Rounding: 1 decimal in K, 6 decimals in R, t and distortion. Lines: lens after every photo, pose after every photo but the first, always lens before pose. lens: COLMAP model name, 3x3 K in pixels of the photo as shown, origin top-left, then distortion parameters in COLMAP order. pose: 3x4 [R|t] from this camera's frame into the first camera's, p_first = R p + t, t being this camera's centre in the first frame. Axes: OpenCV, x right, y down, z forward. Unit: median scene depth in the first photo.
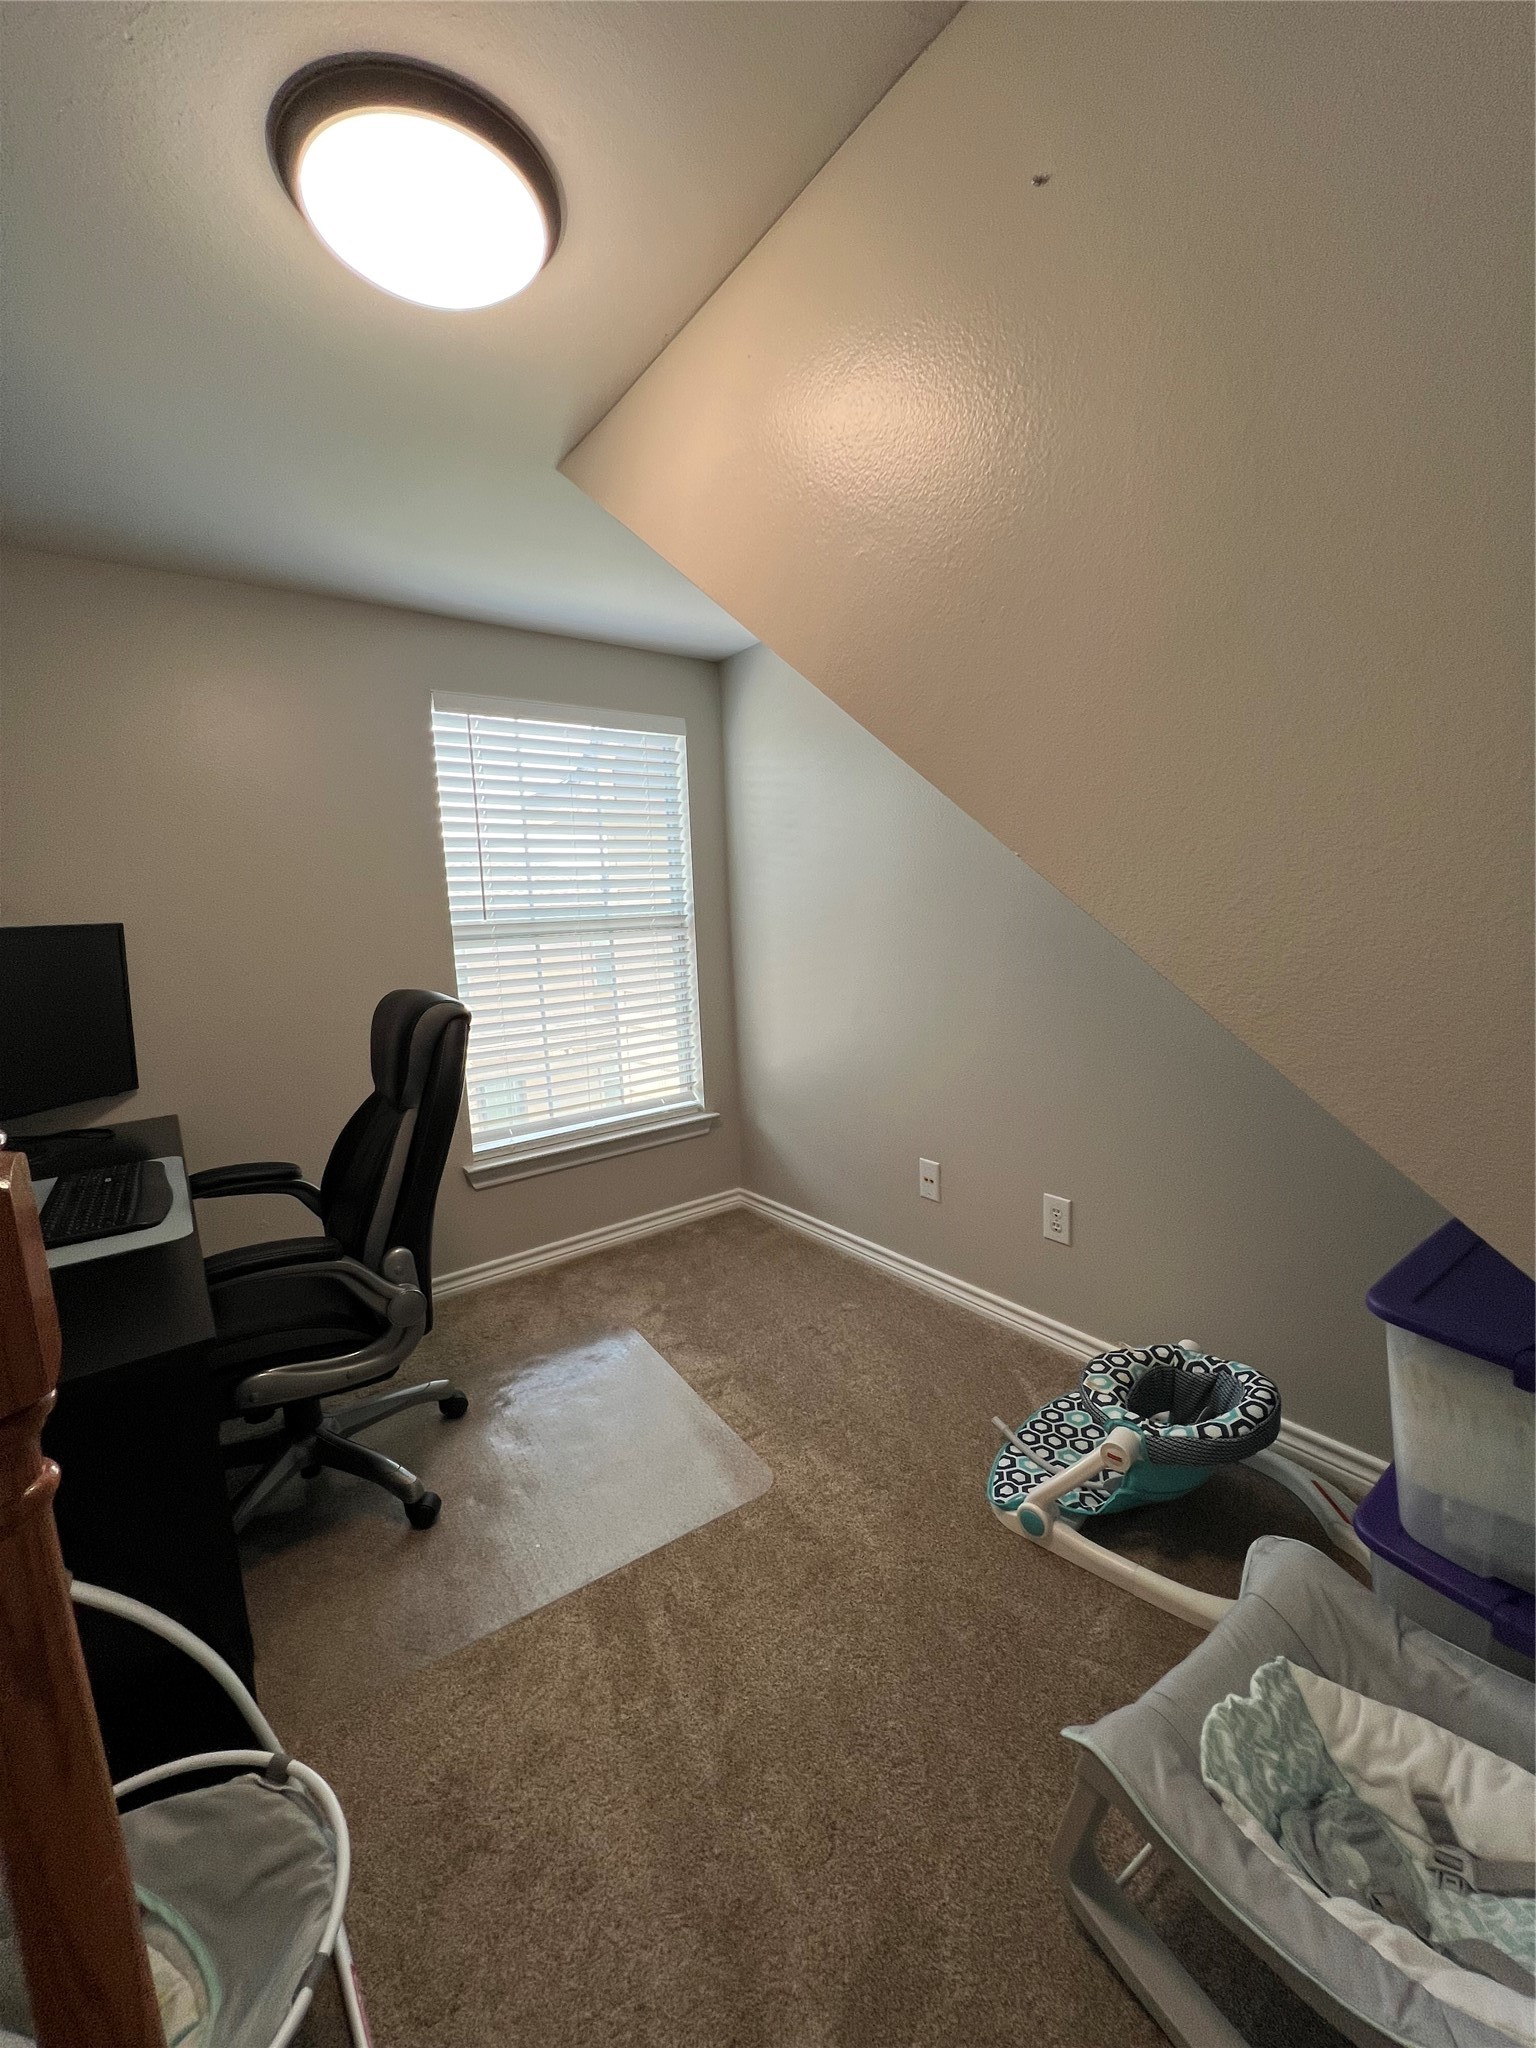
lens RADIAL K [[817.6, 0, 774.5], [0, 817.6, 1021.2], [0, 0, 1]] dist [-0.002148, 0.000347]
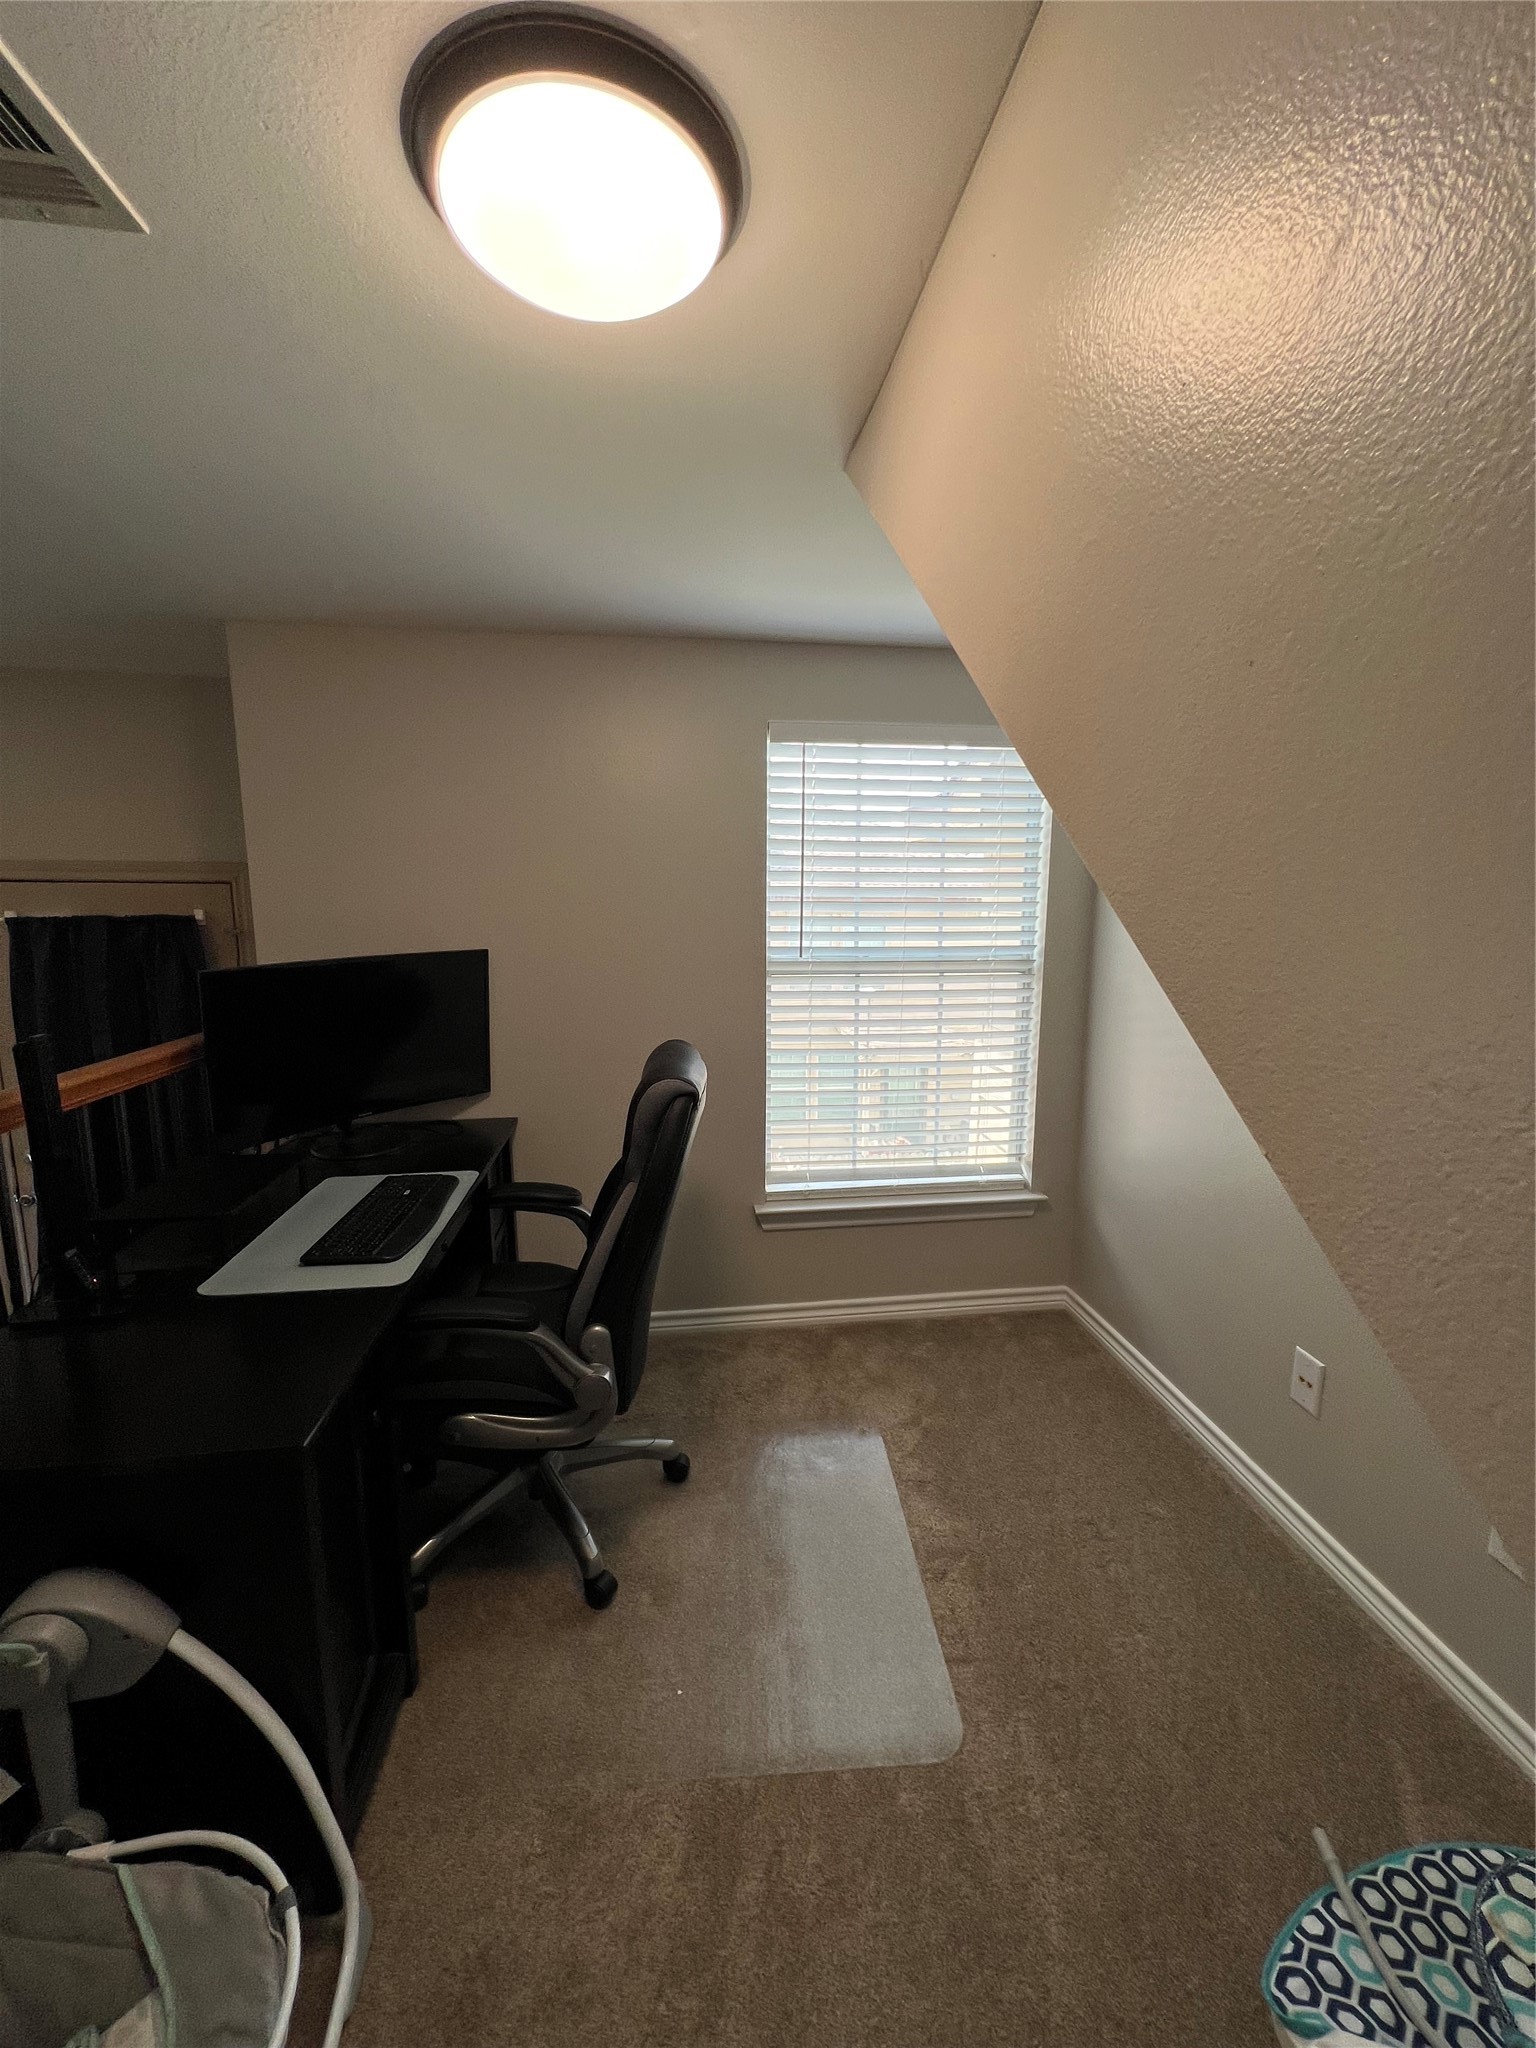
lens RADIAL K [[817.6, 0, 774.5], [0, 817.6, 1021.2], [0, 0, 1]] dist [-0.002148, 0.000347]
pose [[0.865529, 0.119484, -0.486399, 0.098984], [-0.109678, 0.992773, 0.048706, -0.099058], [0.488703, 0.011191, 0.872378, 0.161256]]
